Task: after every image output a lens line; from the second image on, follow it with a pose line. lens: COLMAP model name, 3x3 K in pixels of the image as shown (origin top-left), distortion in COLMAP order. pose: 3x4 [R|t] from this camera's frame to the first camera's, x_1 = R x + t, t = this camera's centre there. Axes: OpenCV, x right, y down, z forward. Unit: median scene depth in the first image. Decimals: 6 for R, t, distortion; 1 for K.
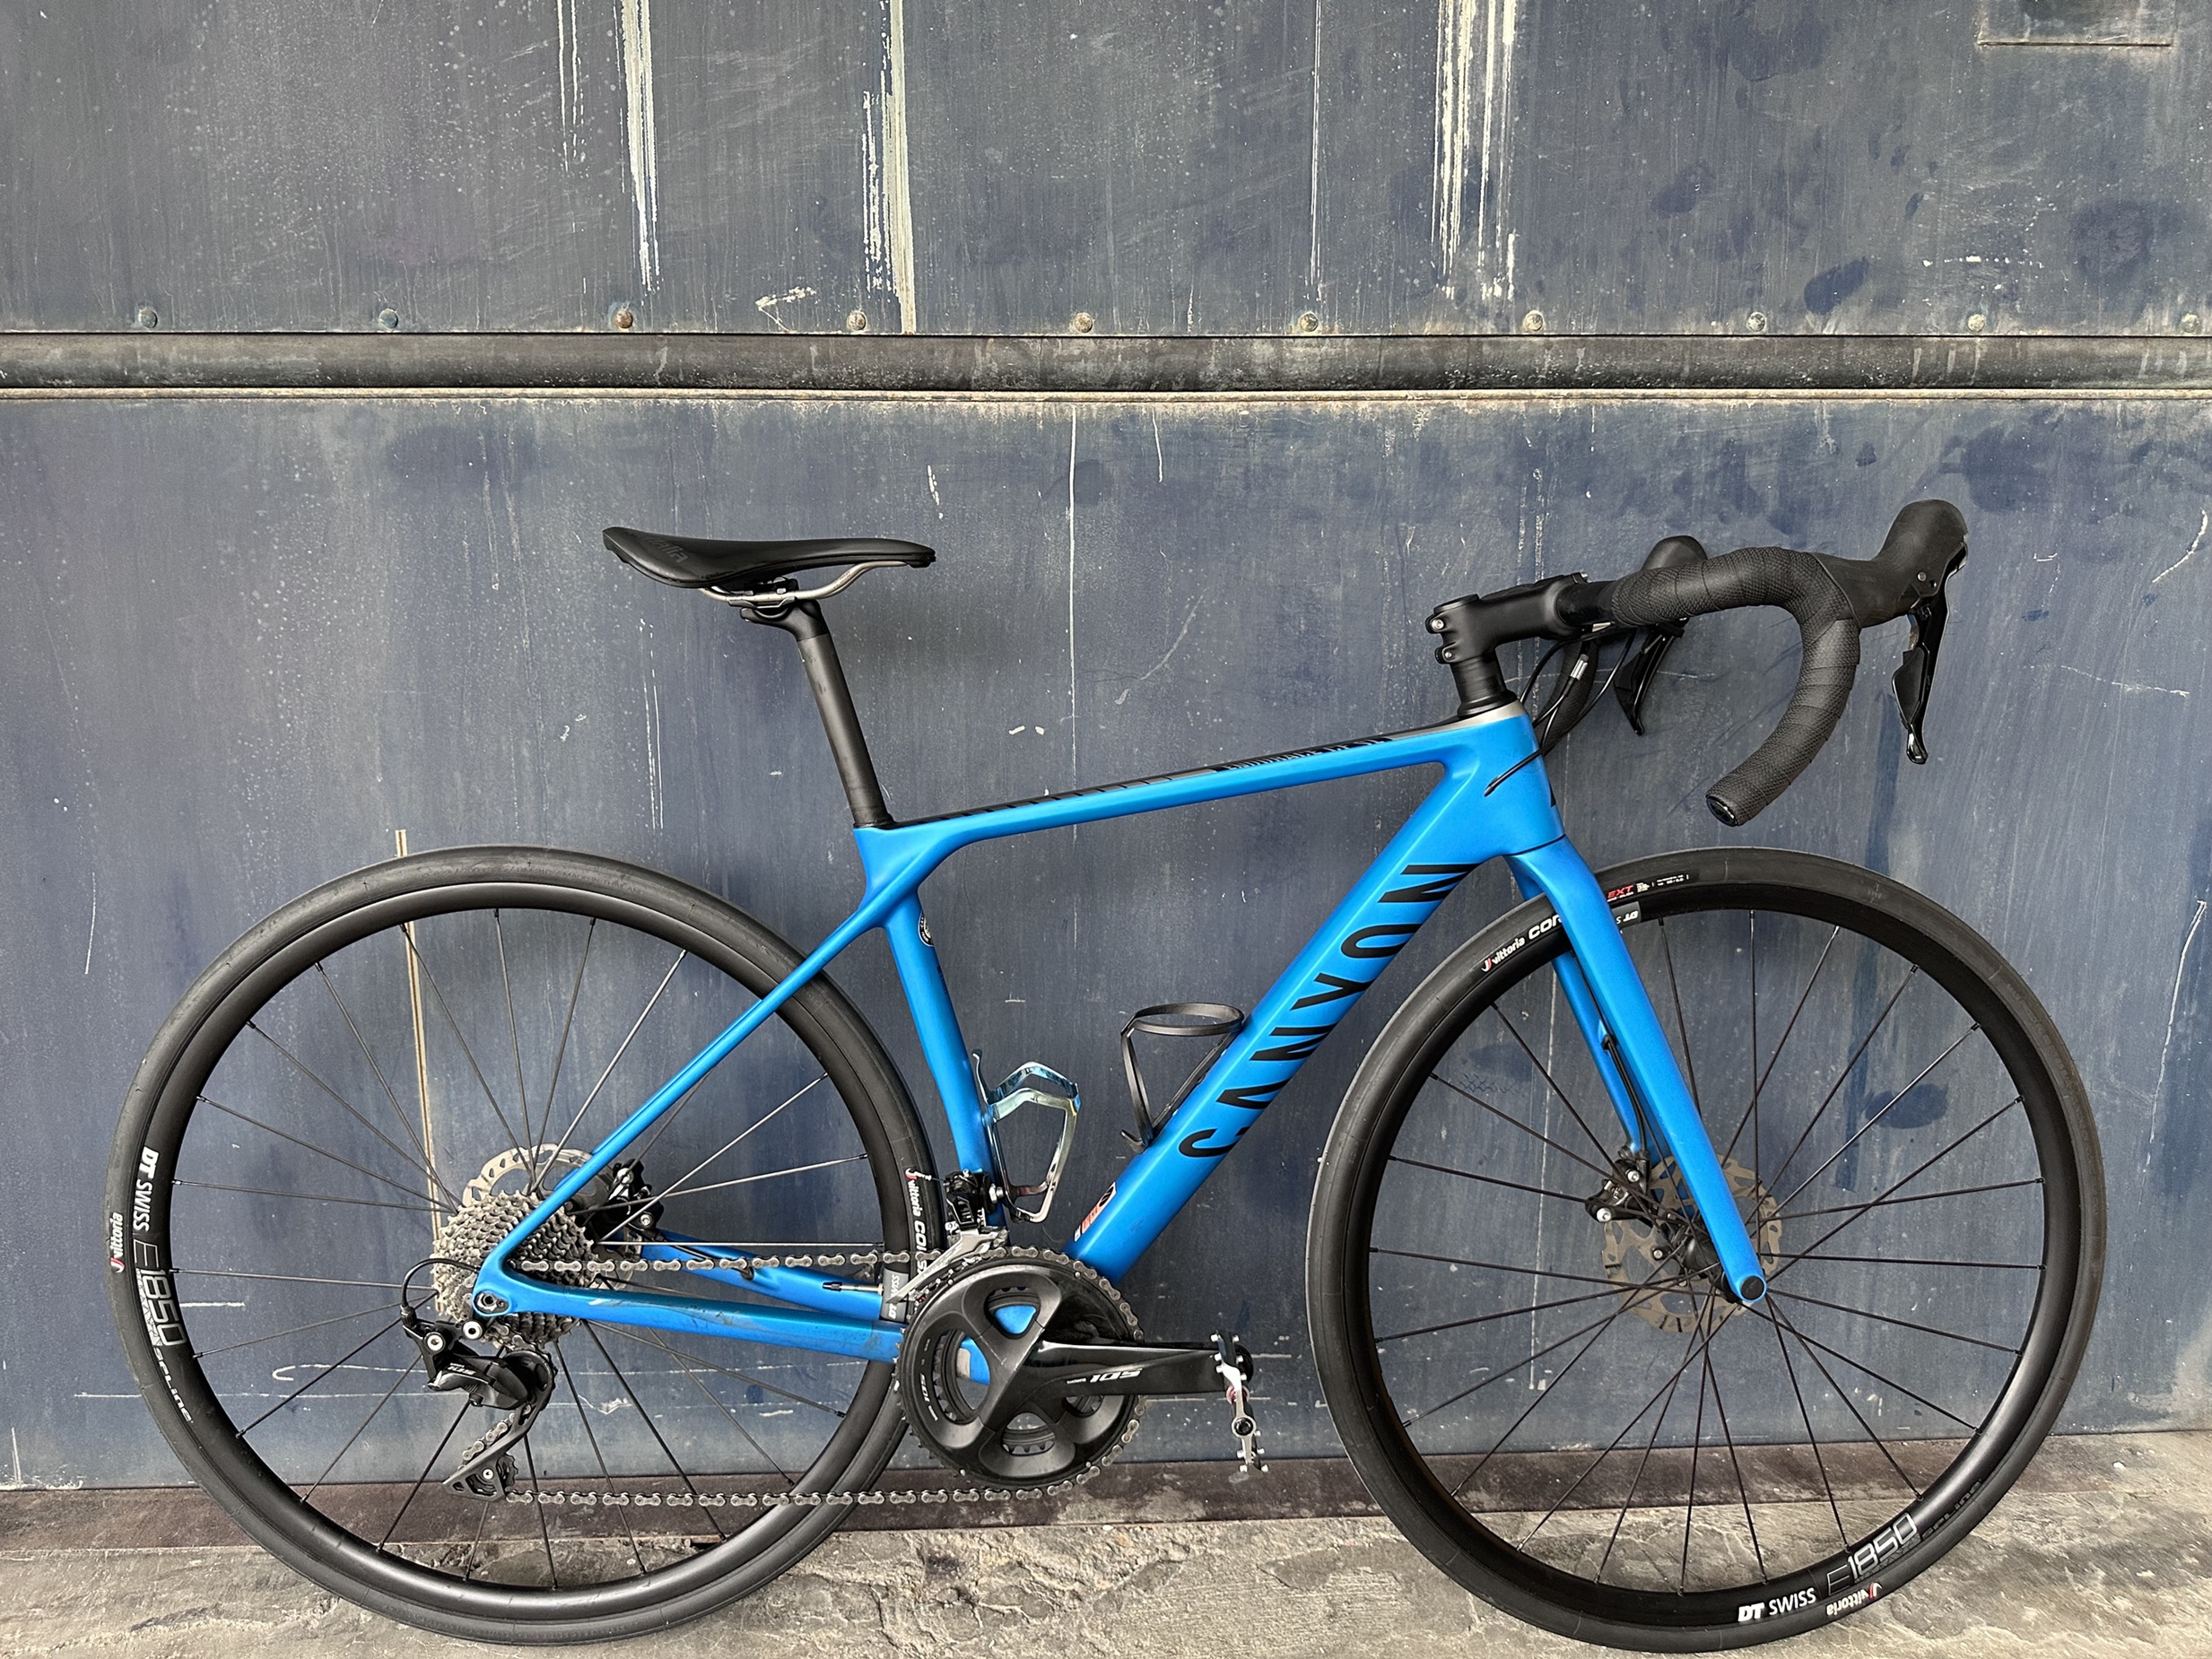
lens RADIAL K [[1549.0, 0, 1106.0], [0, 1549.0, 829.5], [0, 0, 1]] dist [-0.012389, -0.006260]
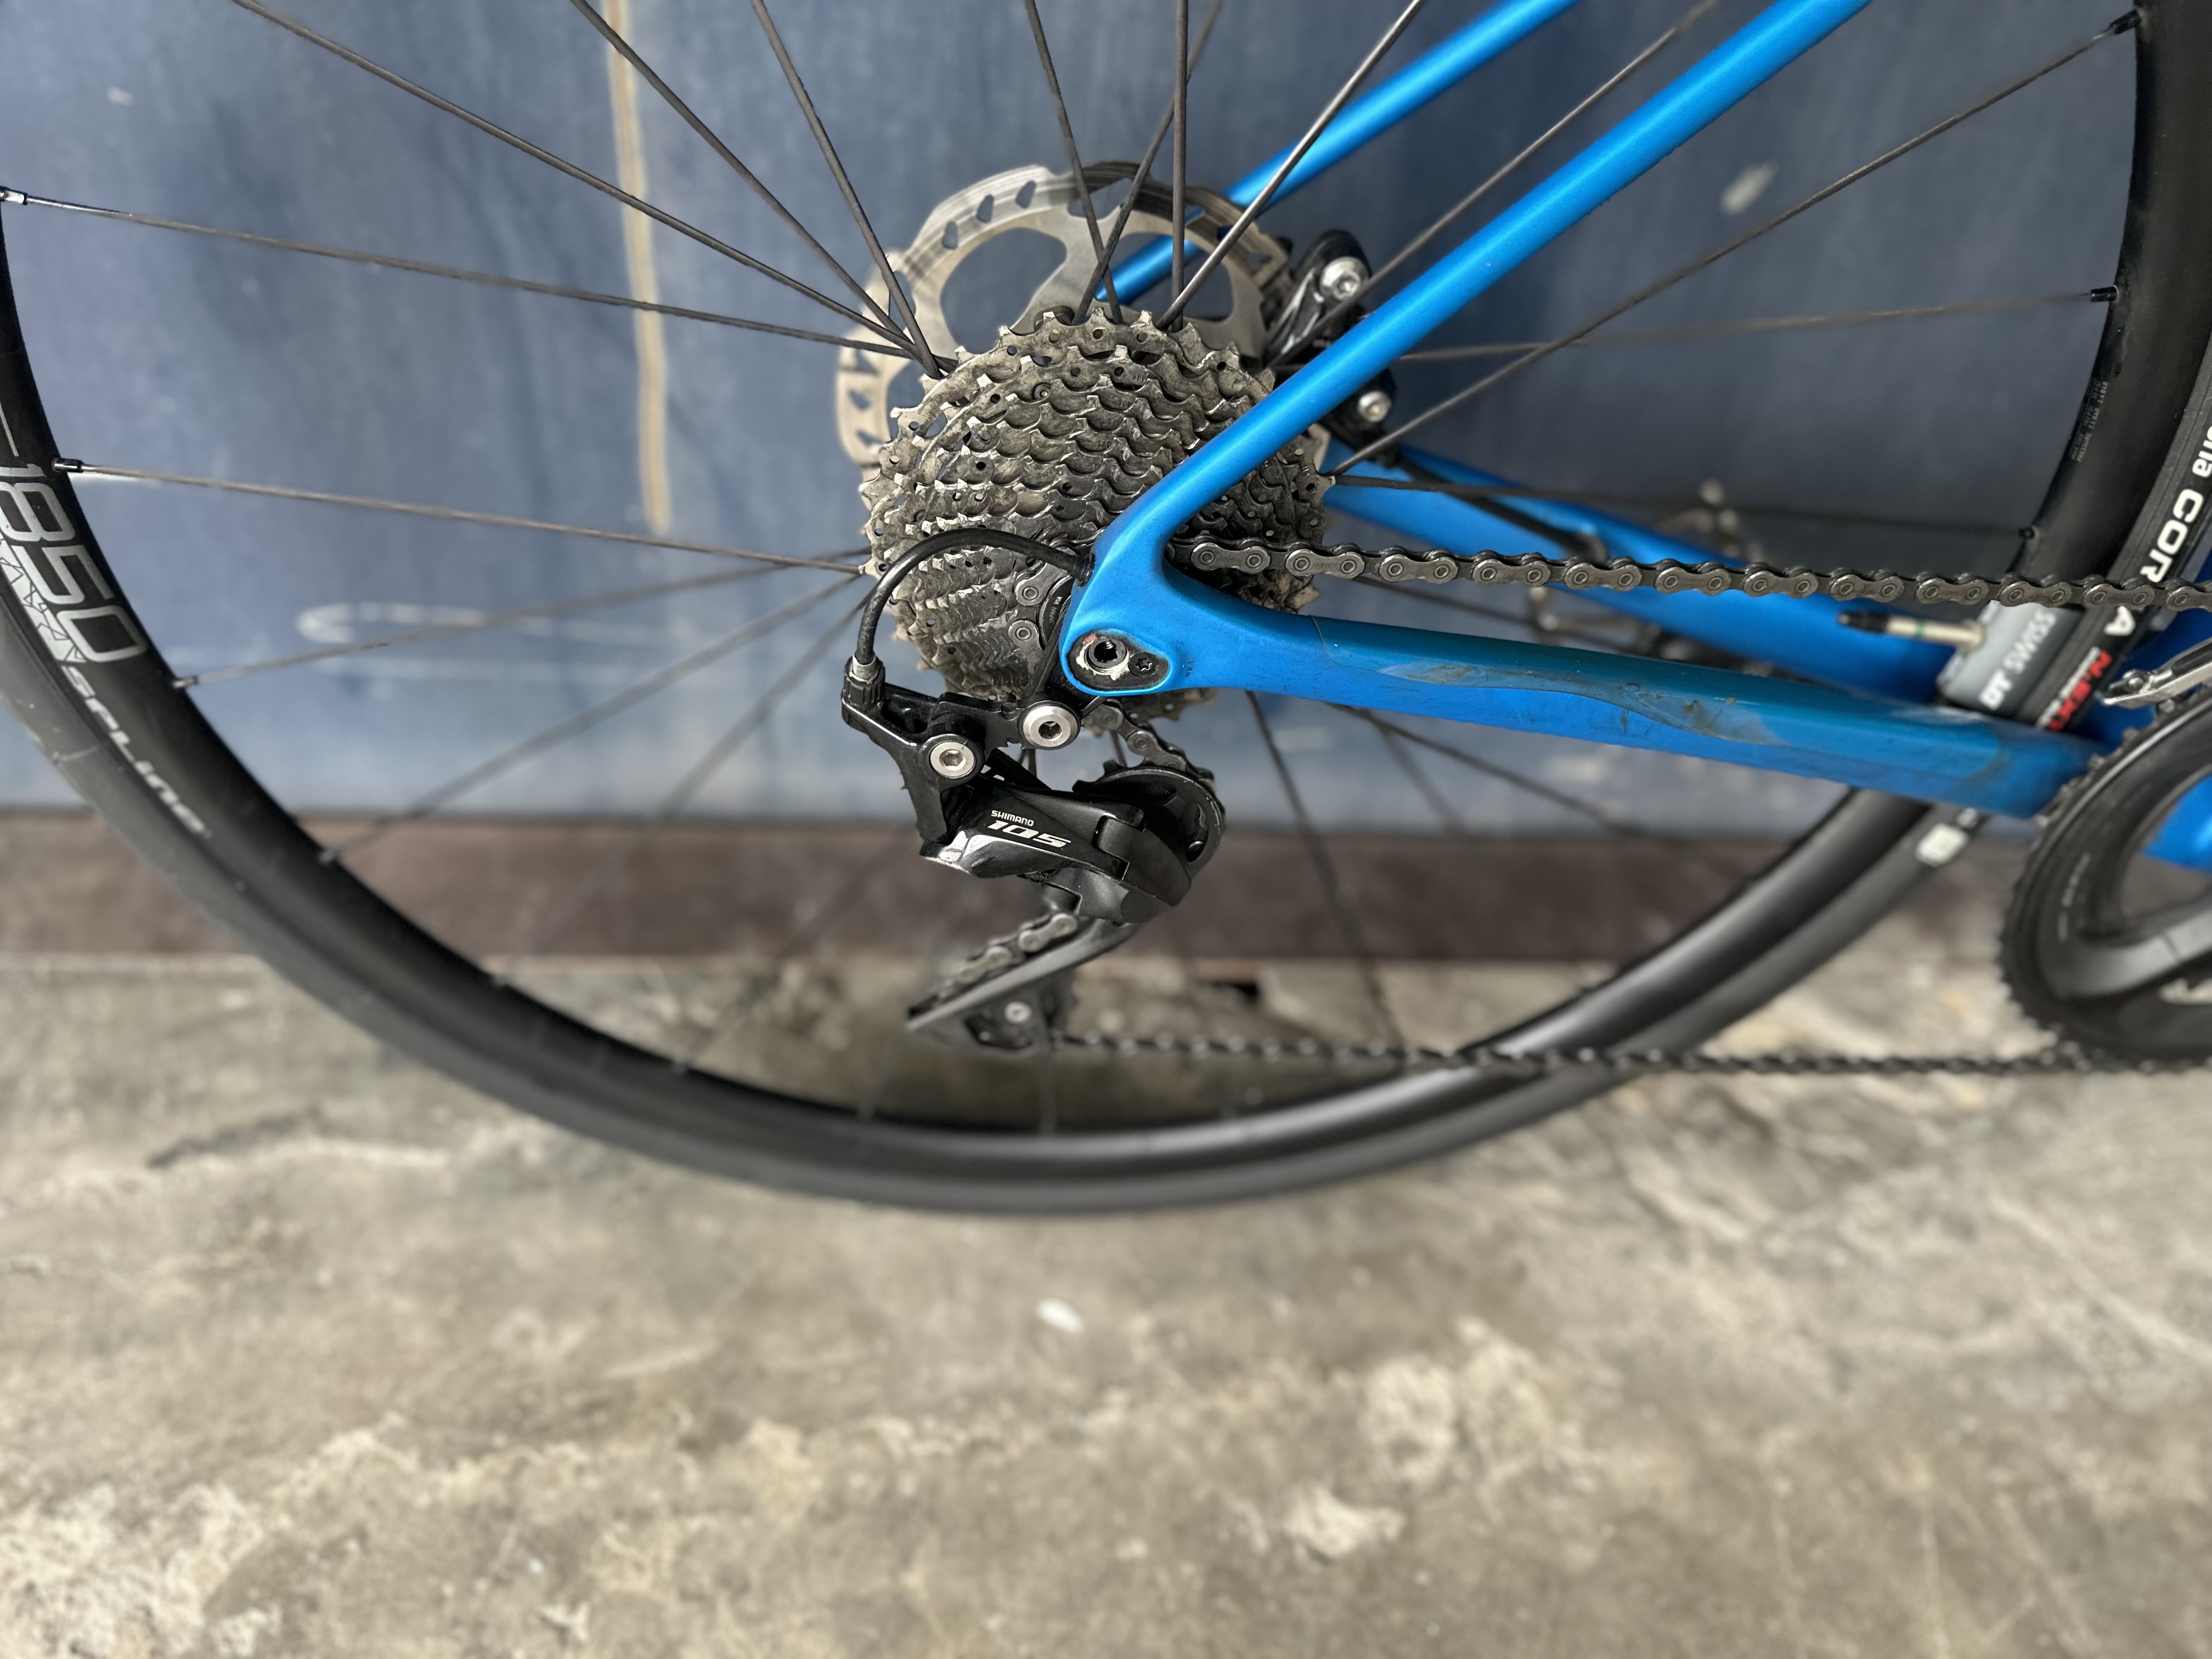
lens RADIAL K [[1606.6, 0, 1106.0], [0, 1606.6, 829.5], [0, 0, 1]] dist [-0.029741, 0.003004]
pose [[0.994059, 0.051182, 0.096061, -0.404390], [-0.095409, 0.834497, 0.542689, 0.139892], [-0.052386, -0.548630, 0.834422, 0.647206]]
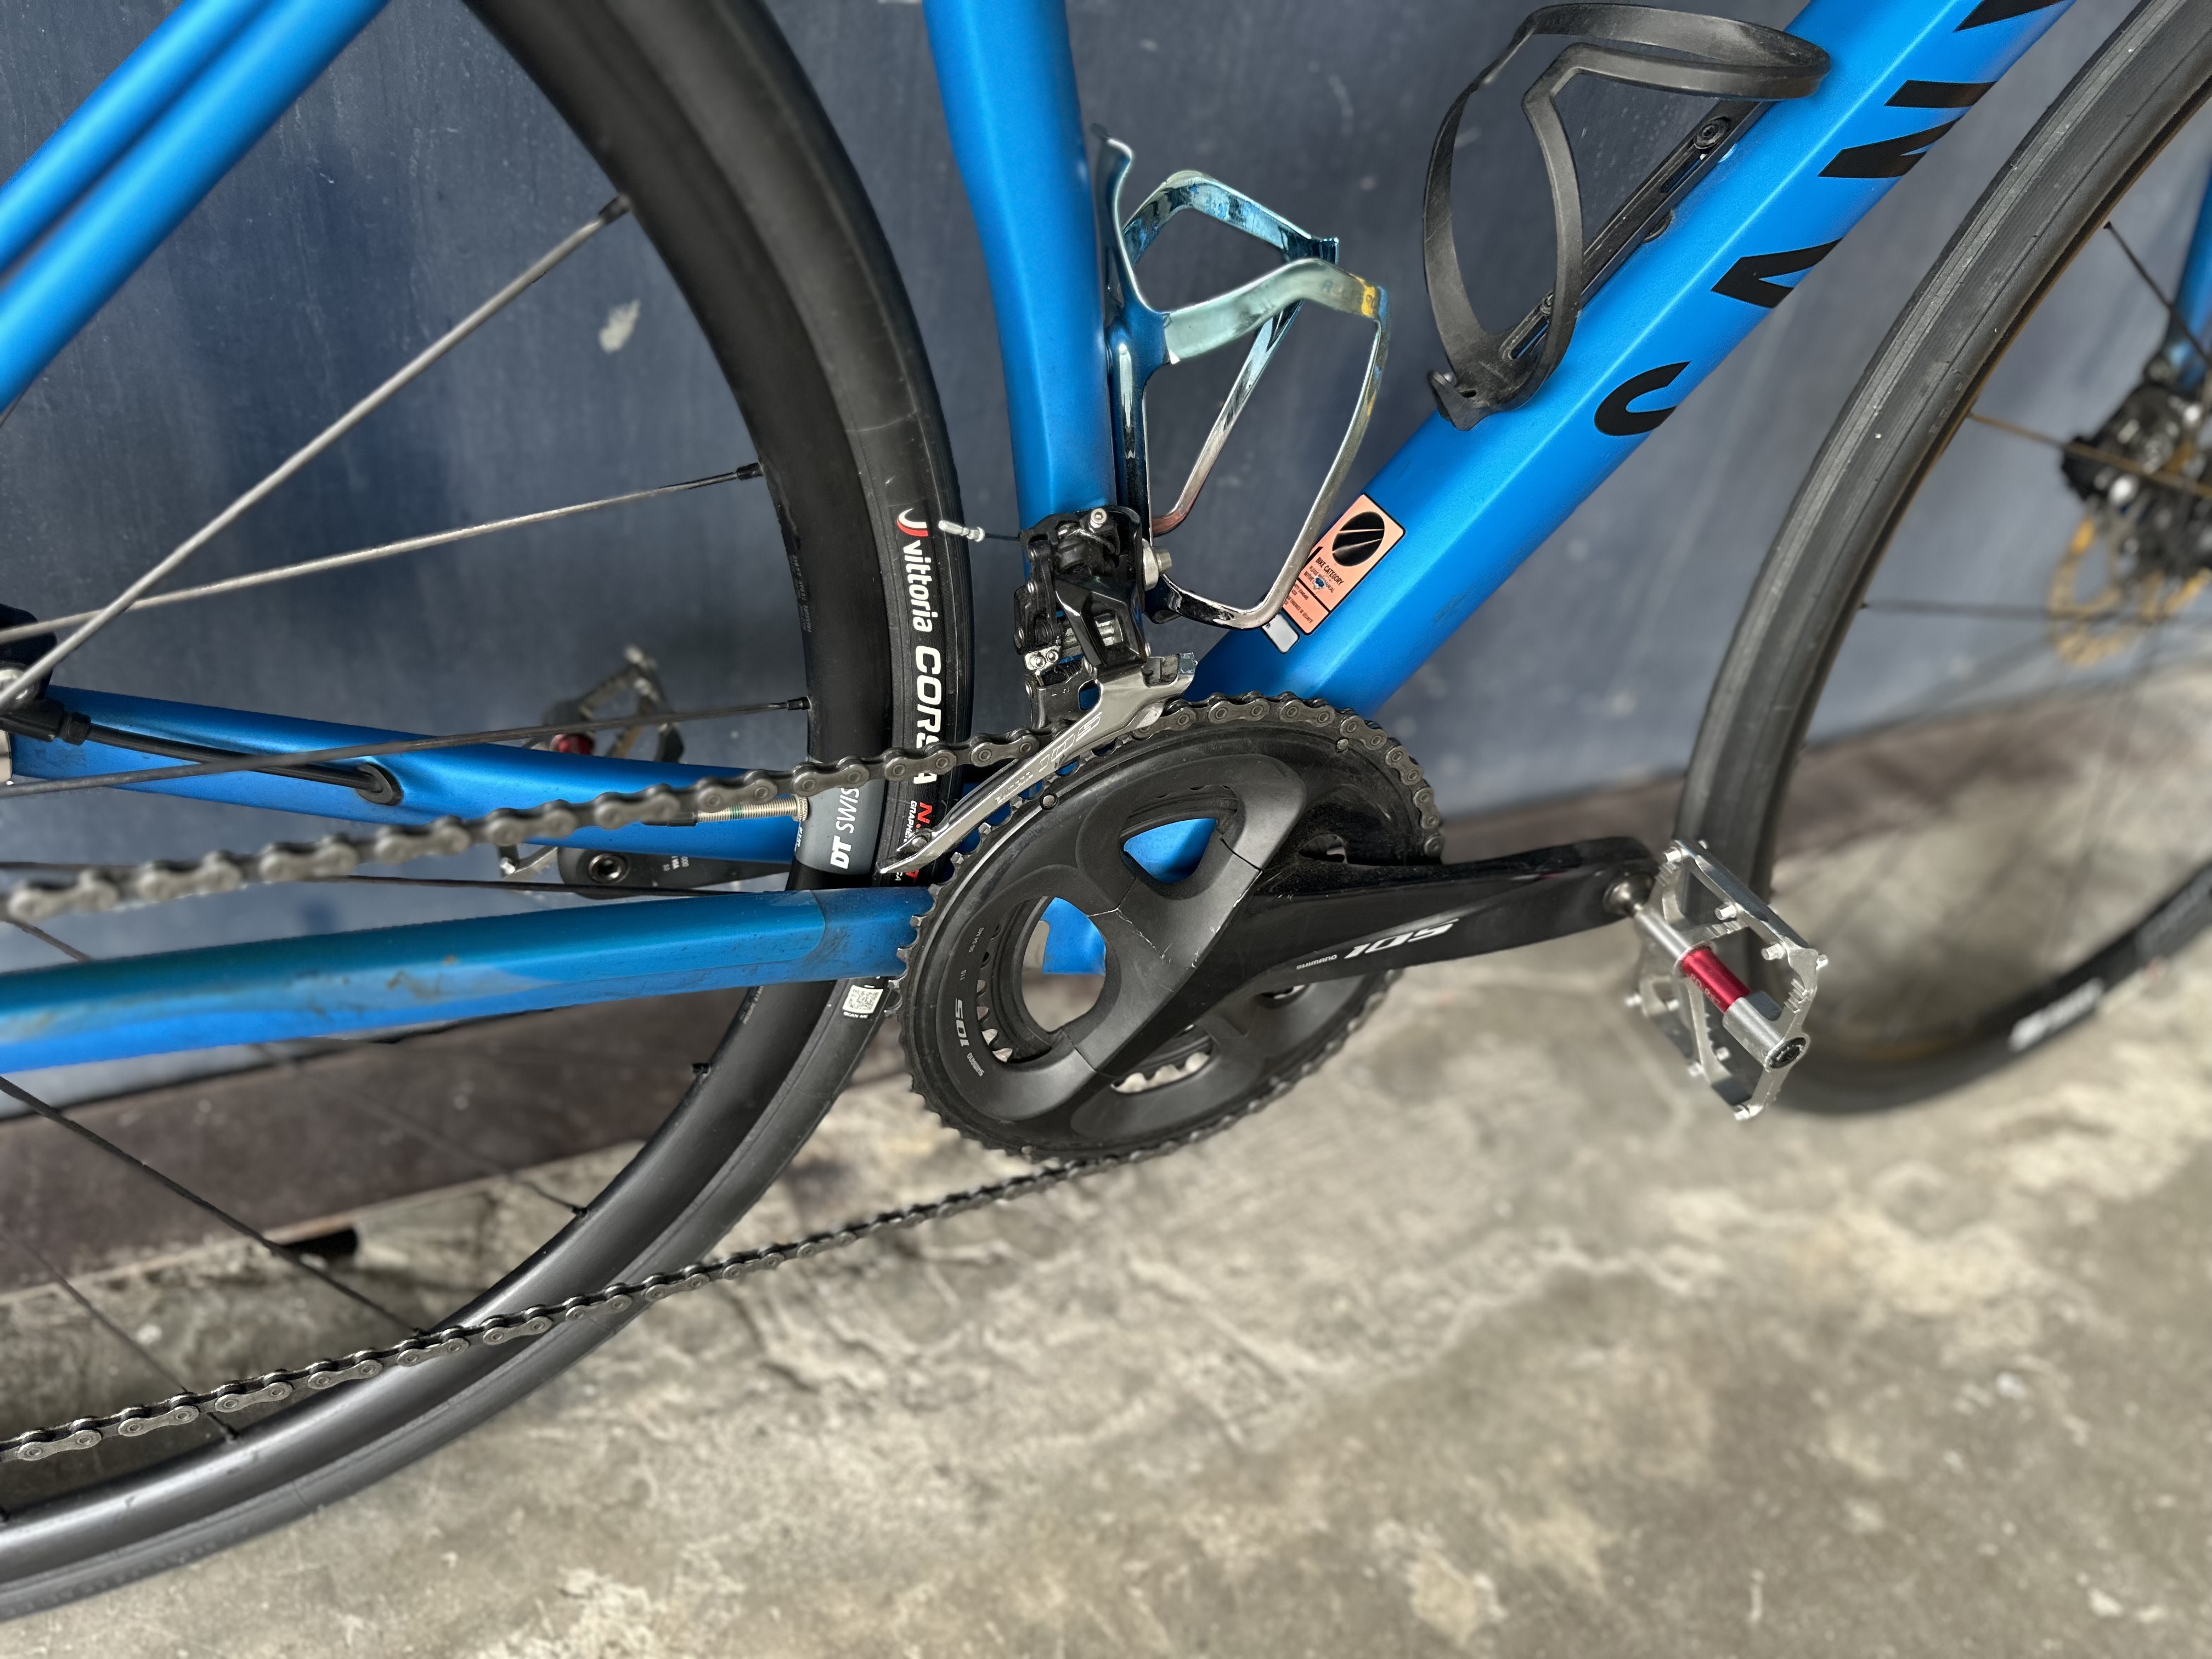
lens RADIAL K [[1582.1, 0, 1106.0], [0, 1582.1, 829.5], [0, 0, 1]] dist [-0.002320, -0.011646]
pose [[0.919002, -0.143628, 0.367159, -0.219435], [-0.070870, 0.855927, 0.512218, 0.097985], [-0.387830, -0.496750, 0.776420, 0.669084]]
